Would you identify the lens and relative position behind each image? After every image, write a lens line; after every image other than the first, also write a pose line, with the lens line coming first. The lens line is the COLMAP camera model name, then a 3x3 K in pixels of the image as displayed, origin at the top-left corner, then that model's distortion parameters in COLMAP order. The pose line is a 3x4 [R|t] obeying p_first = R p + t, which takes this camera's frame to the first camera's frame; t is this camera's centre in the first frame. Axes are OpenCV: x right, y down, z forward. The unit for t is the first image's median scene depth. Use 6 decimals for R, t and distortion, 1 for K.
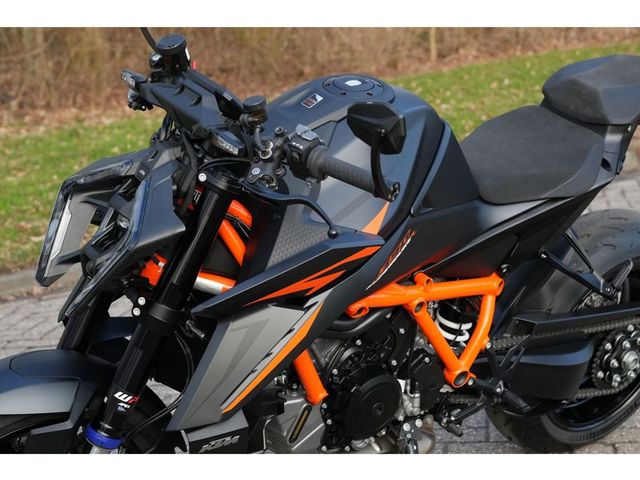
lens RADIAL K [[1332.3, 0, 326.0], [0, 1332.3, 234.0], [0, 0, 1]] dist [-0.018703, 0.000000]
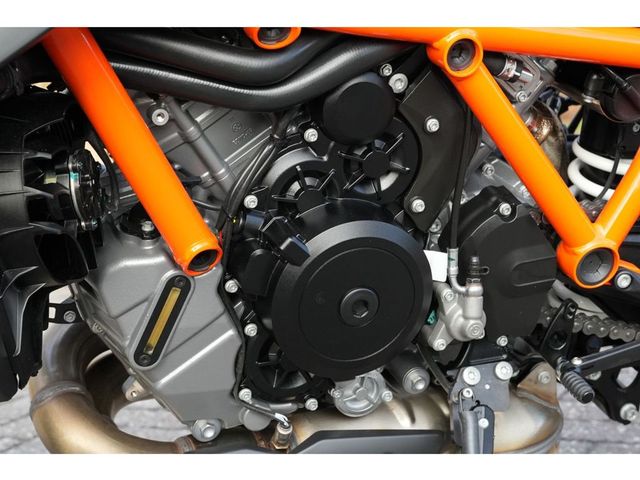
lens RADIAL K [[1332.3, 0, 319.3], [0, 1332.3, 236.9], [0, 0, 1]] dist [-0.018703, 0.000000]
pose [[0.959242, 0.034239, -0.280503, 0.144845], [-0.052683, 0.996898, -0.058477, 0.137328], [0.277631, 0.070871, 0.958070, 0.603633]]
